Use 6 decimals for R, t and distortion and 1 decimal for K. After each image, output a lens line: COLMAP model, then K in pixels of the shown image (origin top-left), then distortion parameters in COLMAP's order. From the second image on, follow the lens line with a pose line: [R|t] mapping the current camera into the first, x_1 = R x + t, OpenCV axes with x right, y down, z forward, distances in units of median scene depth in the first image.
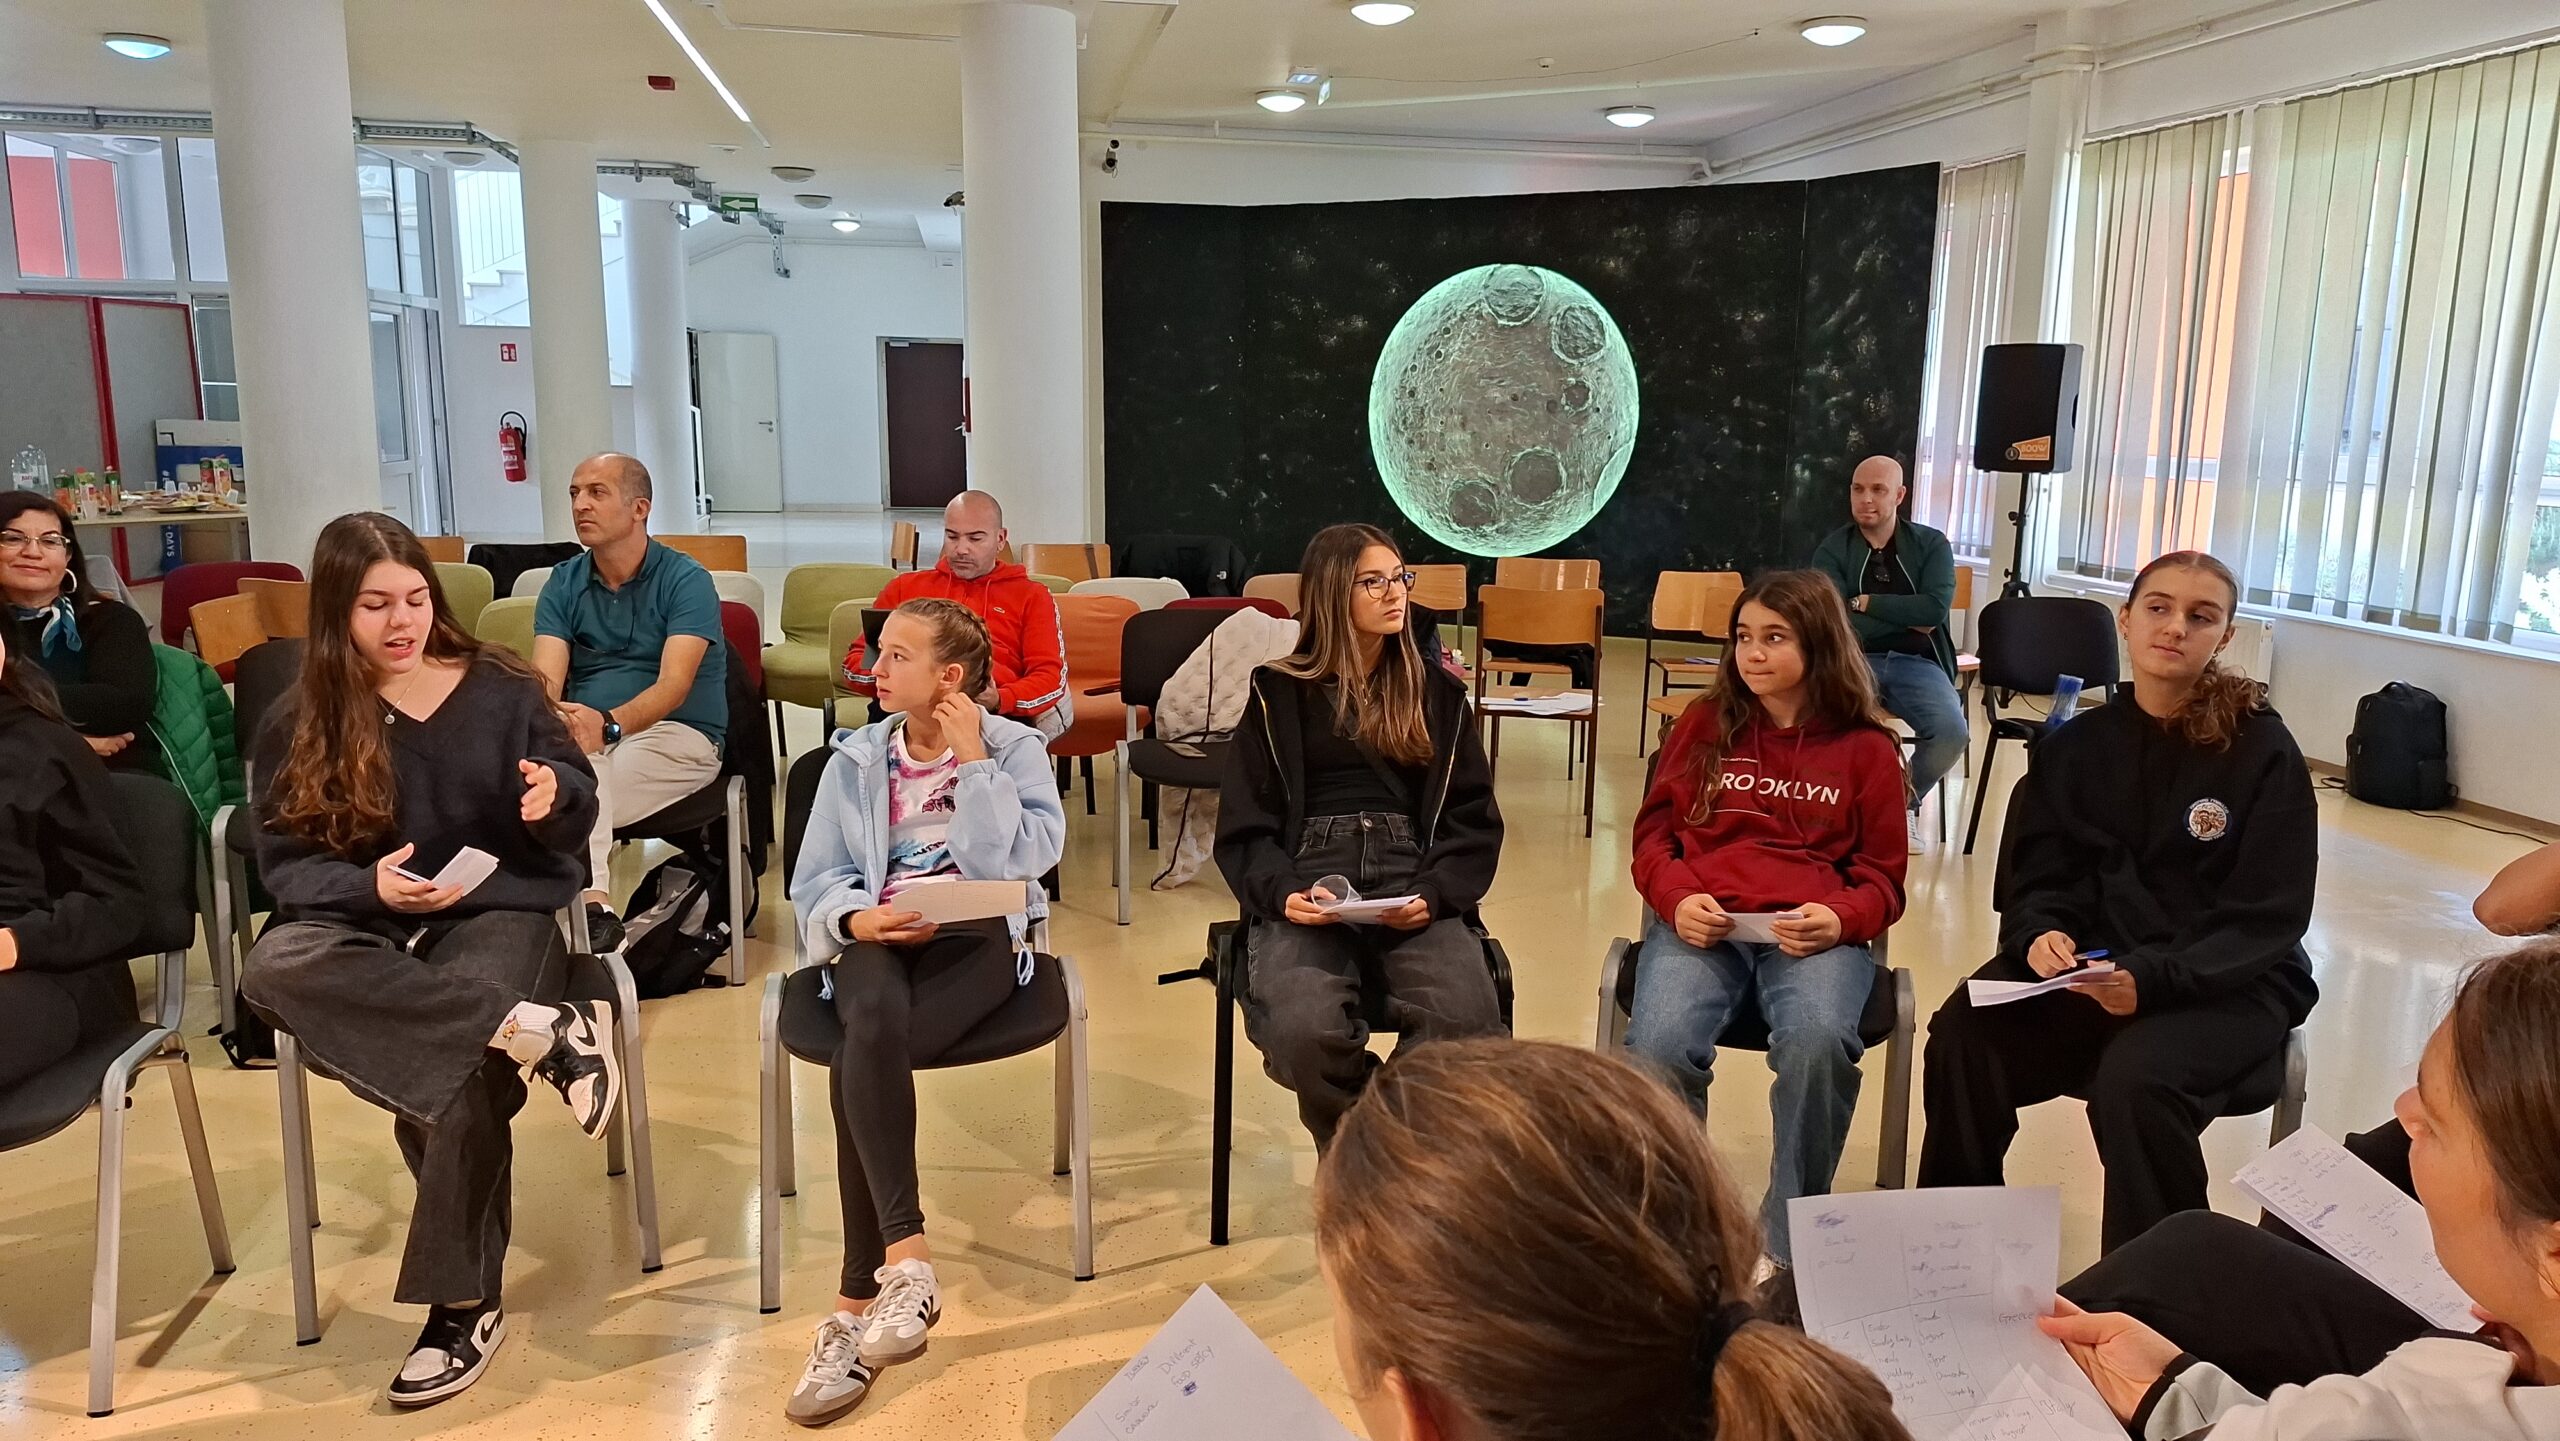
lens RADIAL K [[1772.6, 0, 1280.0], [0, 1772.6, 720.5], [0, 0, 1]] dist [0.146791, -0.180799]
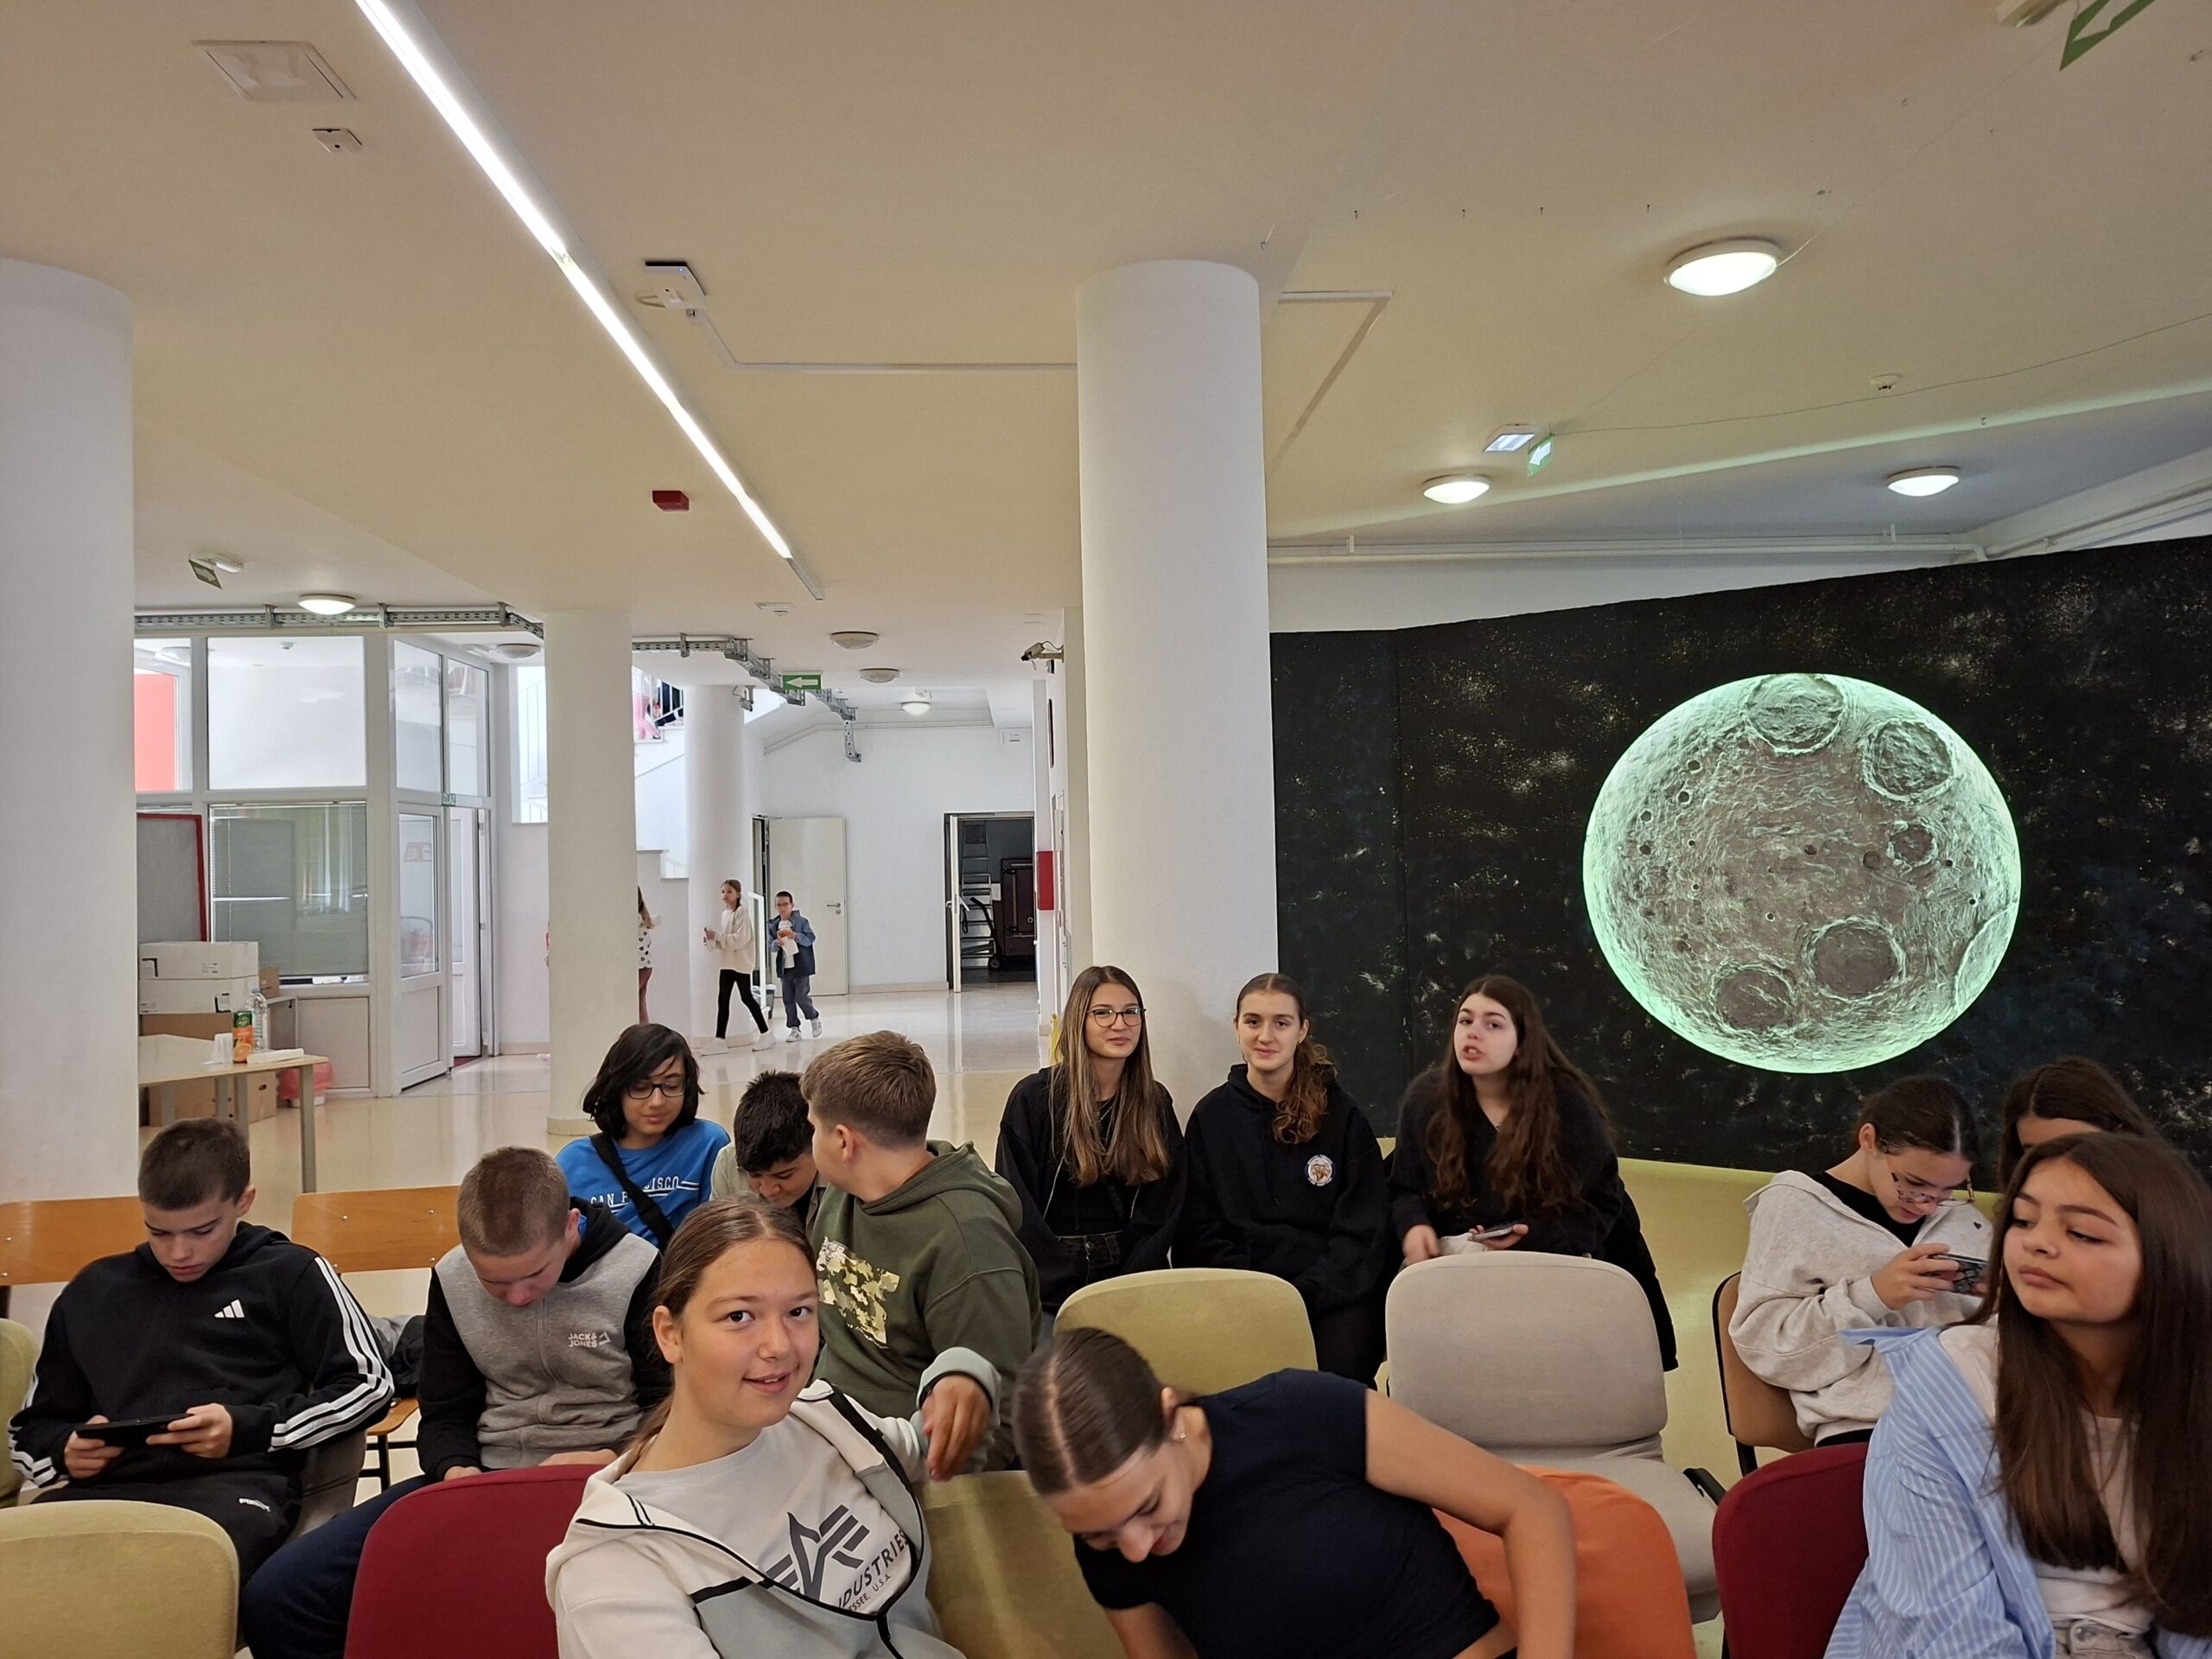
lens RADIAL K [[1617.9, 0, 1137.7], [0, 1617.9, 819.9], [0, 0, 1]] dist [0.081234, -0.100312]
pose [[0.994189, -0.042047, -0.099101, -0.069973], [0.021242, 0.979092, -0.202307, -0.064164], [0.105535, 0.199026, 0.974295, 0.321338]]
